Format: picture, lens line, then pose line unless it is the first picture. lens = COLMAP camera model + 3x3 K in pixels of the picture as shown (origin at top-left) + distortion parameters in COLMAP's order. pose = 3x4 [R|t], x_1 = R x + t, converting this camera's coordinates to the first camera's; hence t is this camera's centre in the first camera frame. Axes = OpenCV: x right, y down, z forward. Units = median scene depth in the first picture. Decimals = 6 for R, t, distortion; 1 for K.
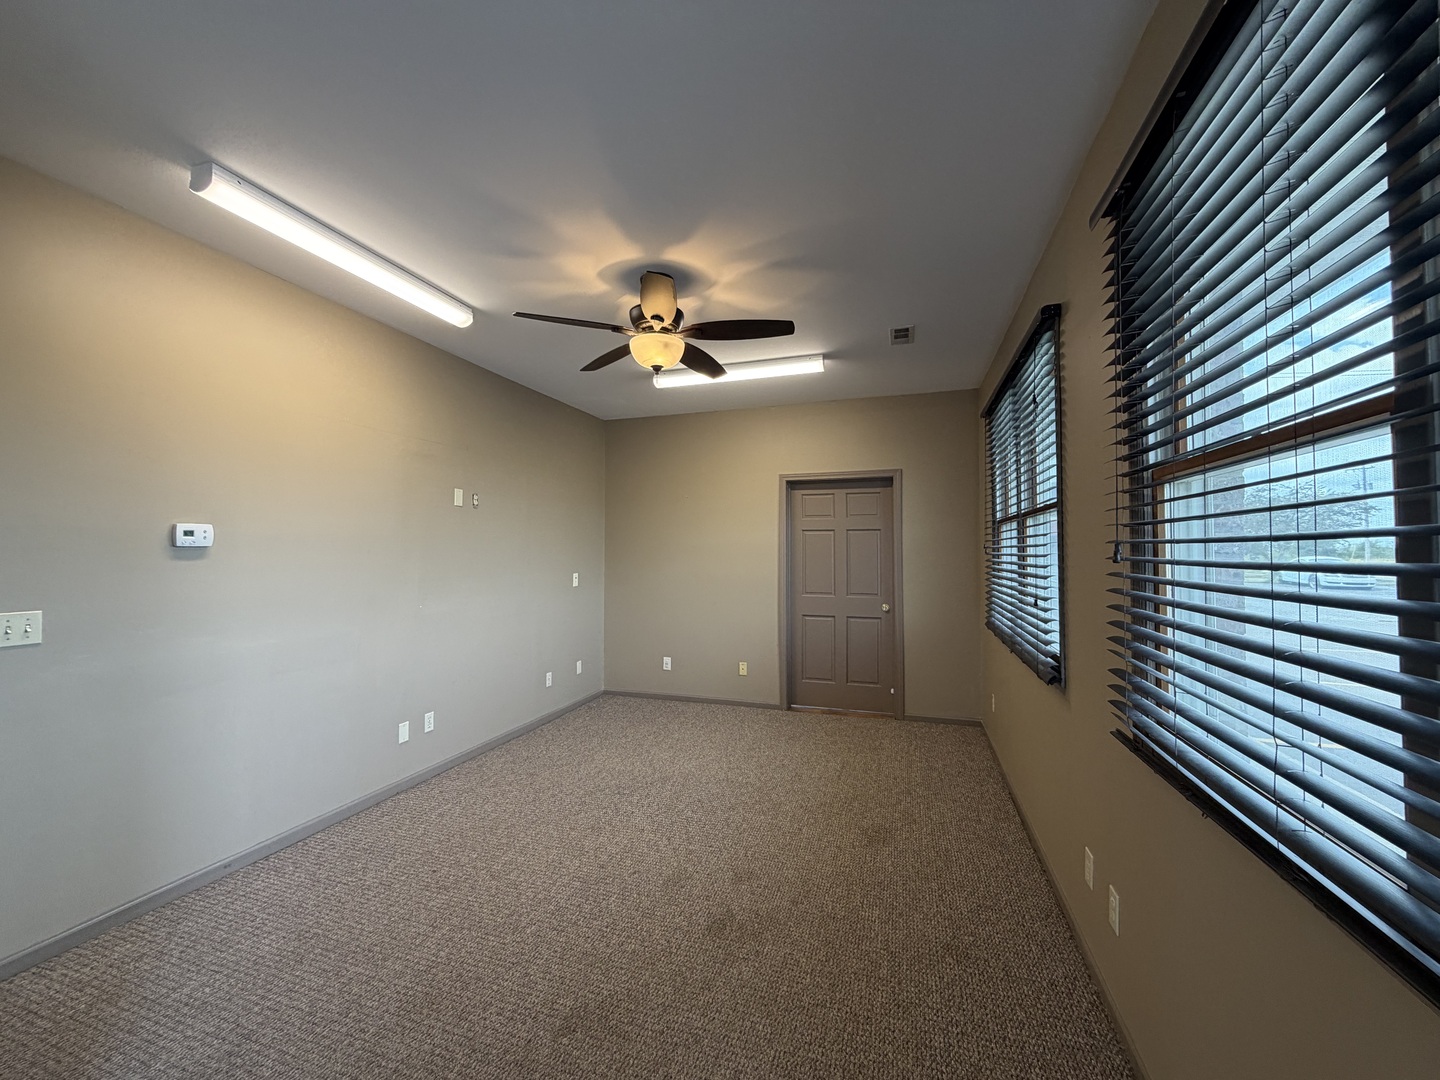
lens RADIAL K [[572.6, 0, 716.4], [0, 572.6, 539.4], [0, 0, 1]] dist [-0.000491, 0.000376]
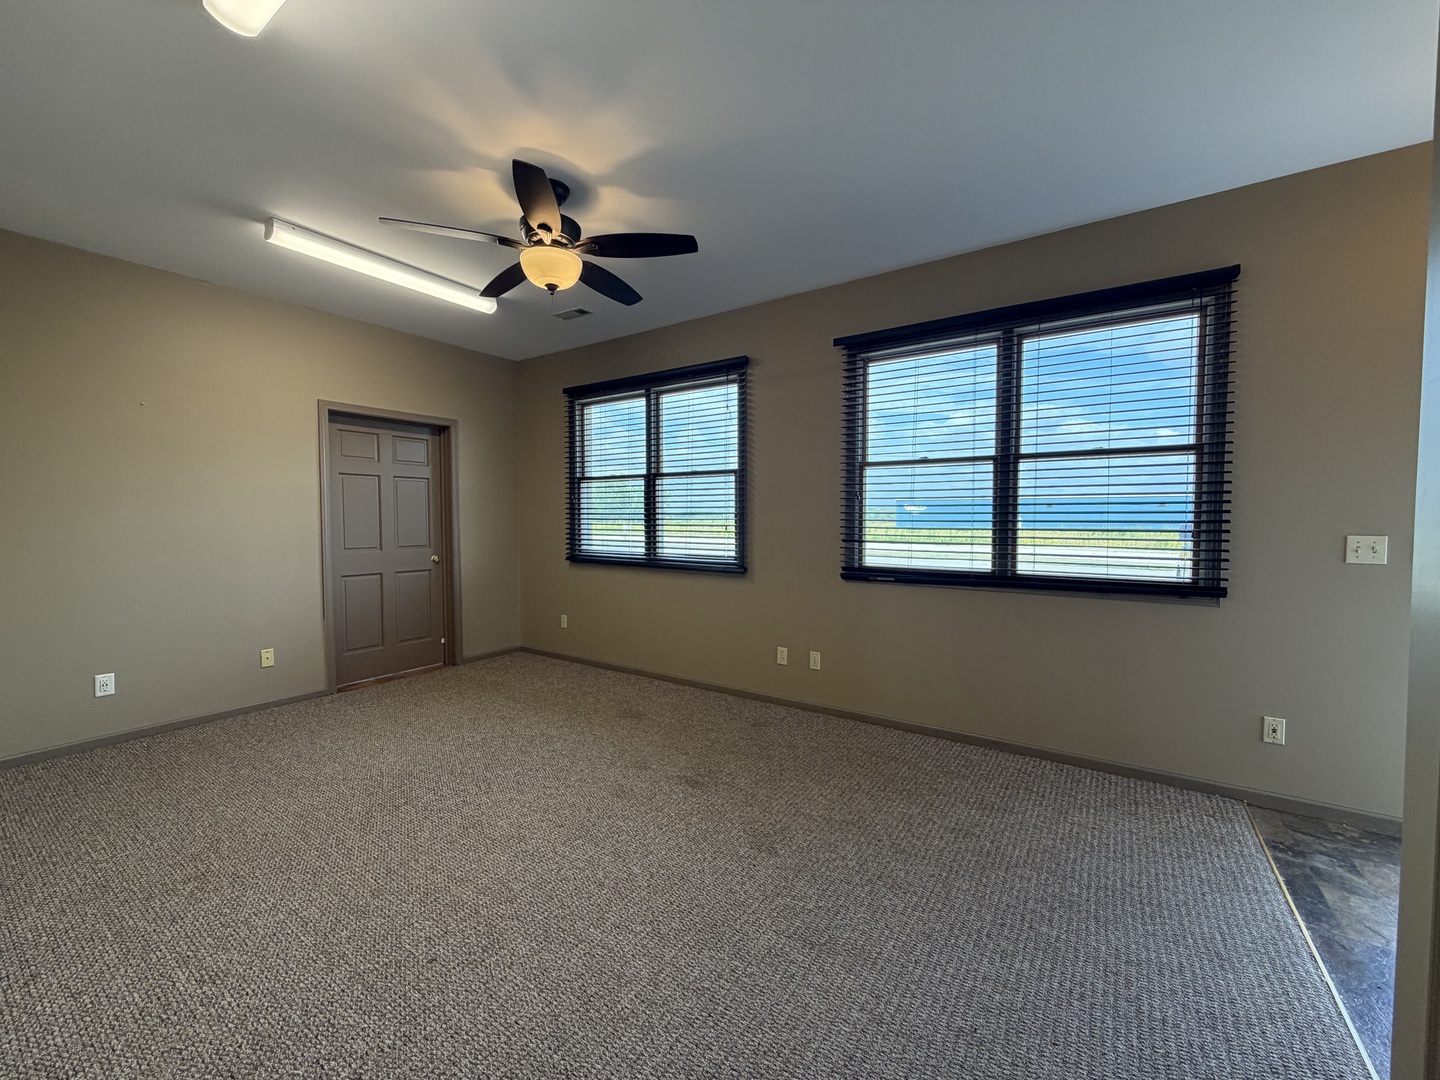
lens RADIAL K [[572.6, 0, 715.5], [0, 572.6, 540.6], [0, 0, 1]] dist [-0.000491, 0.000376]
pose [[0.282394, -0.041729, 0.958390, -0.608336], [-0.019167, 0.998609, 0.049128, 0.036996], [-0.959107, -0.032243, 0.281201, 0.313690]]
